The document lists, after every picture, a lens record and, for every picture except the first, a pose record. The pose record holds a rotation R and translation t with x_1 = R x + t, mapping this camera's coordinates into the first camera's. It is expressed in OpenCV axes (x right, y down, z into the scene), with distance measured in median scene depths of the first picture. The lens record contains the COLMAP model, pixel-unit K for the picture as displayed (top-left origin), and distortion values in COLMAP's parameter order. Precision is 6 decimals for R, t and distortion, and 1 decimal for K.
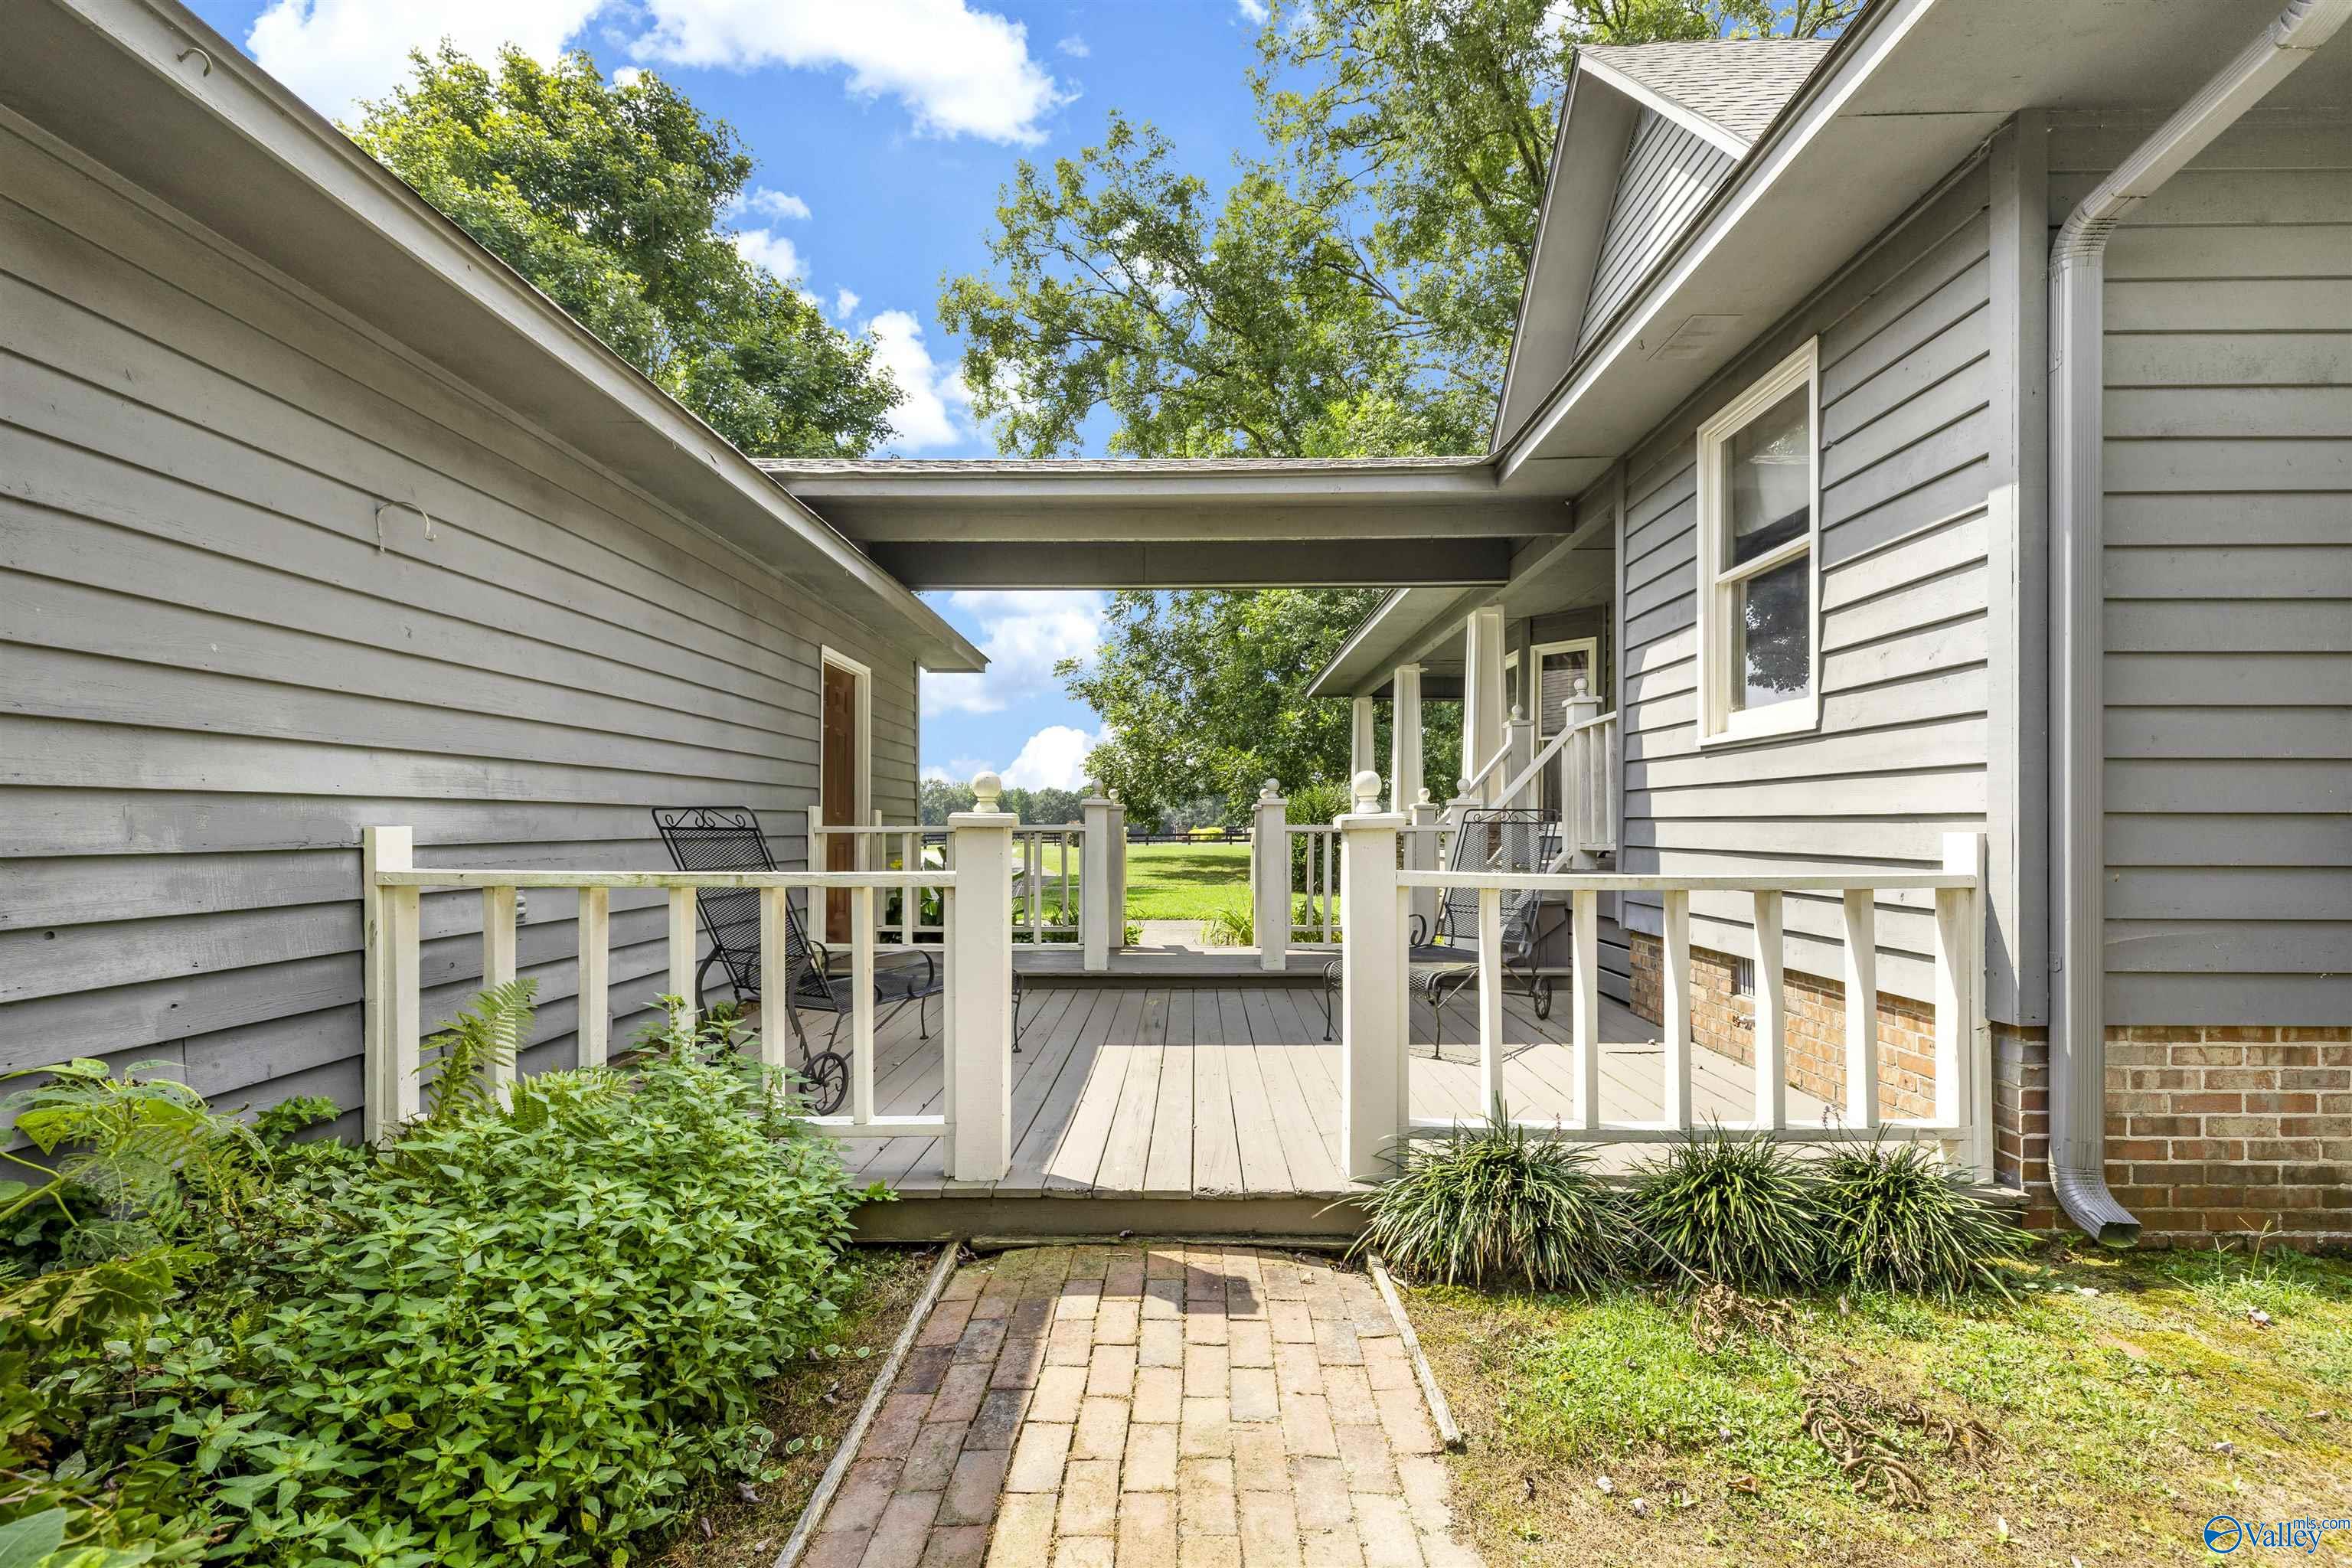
lens RADIAL K [[1001.7, 0, 1162.8], [0, 1001.7, 798.8], [0, 0, 1]] dist [0.001350, 0.000291]
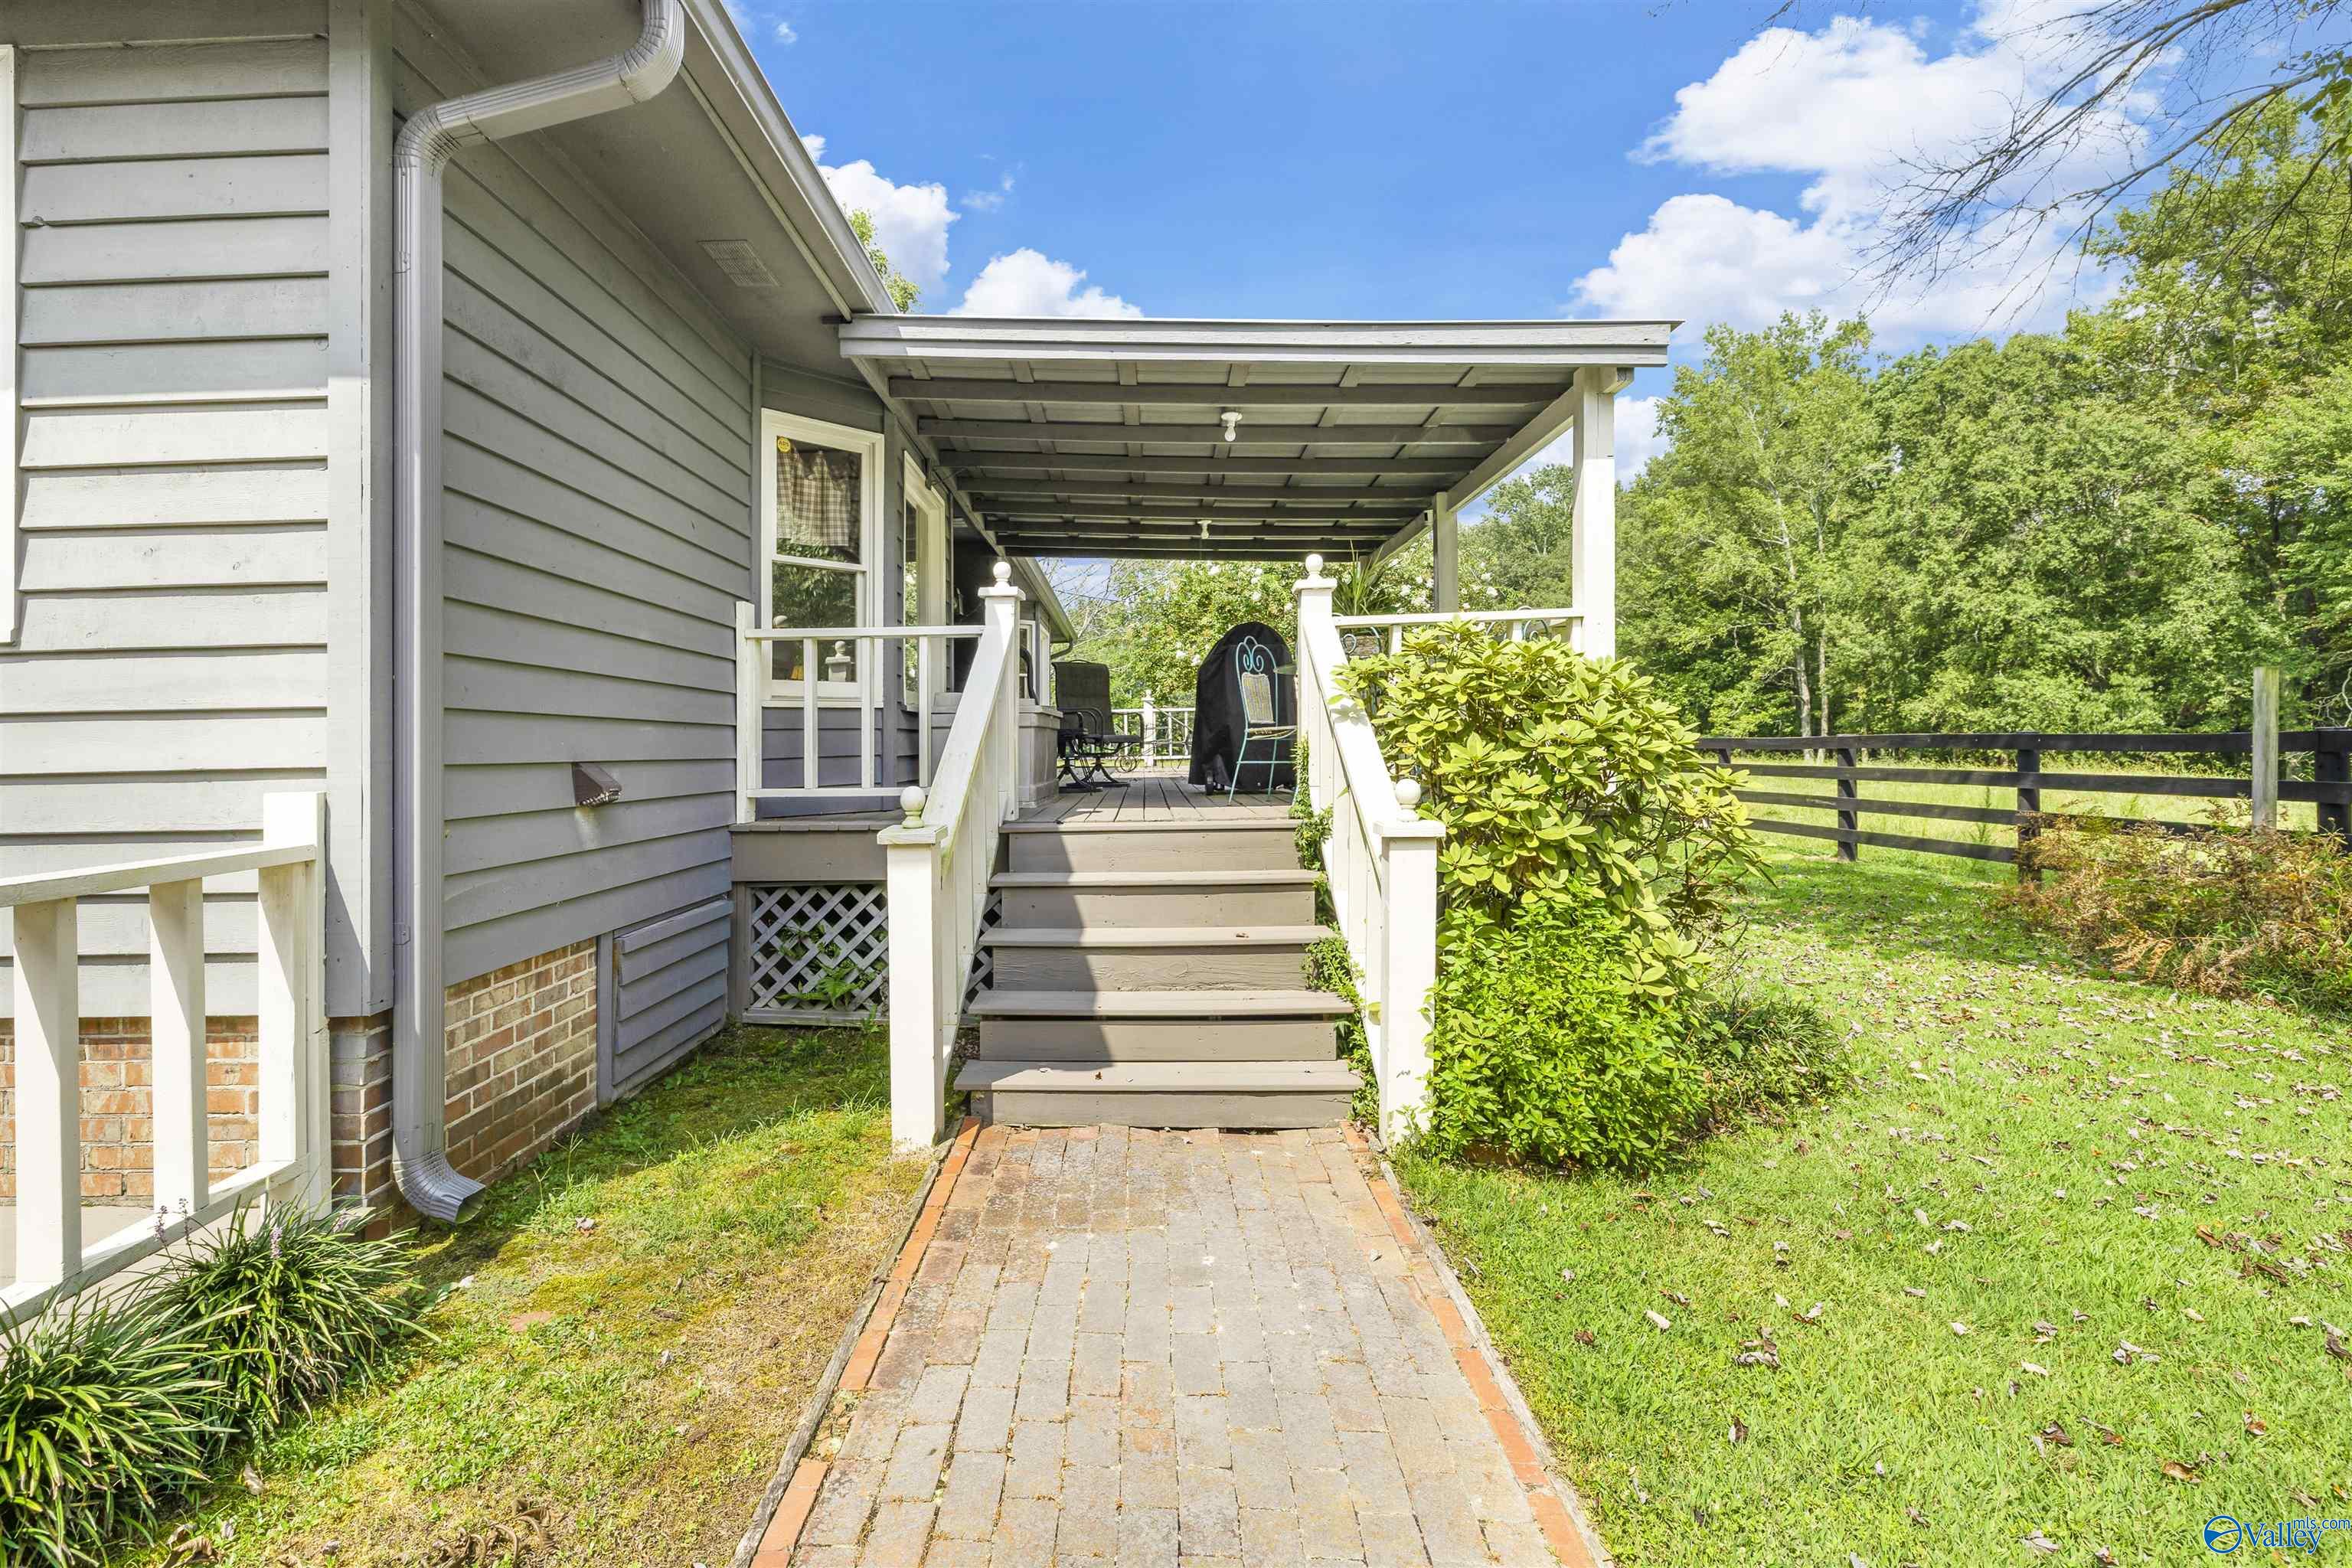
lens RADIAL K [[1035.3, 0, 1180.4], [0, 1035.3, 749.7], [0, 0, 1]] dist [-0.000542, 0.000143]
pose [[0.006724, 0.003240, 0.999972, -0.028225], [-0.003908, 0.999987, -0.003214, -0.000641], [-0.999970, -0.003886, 0.006737, 0.290617]]
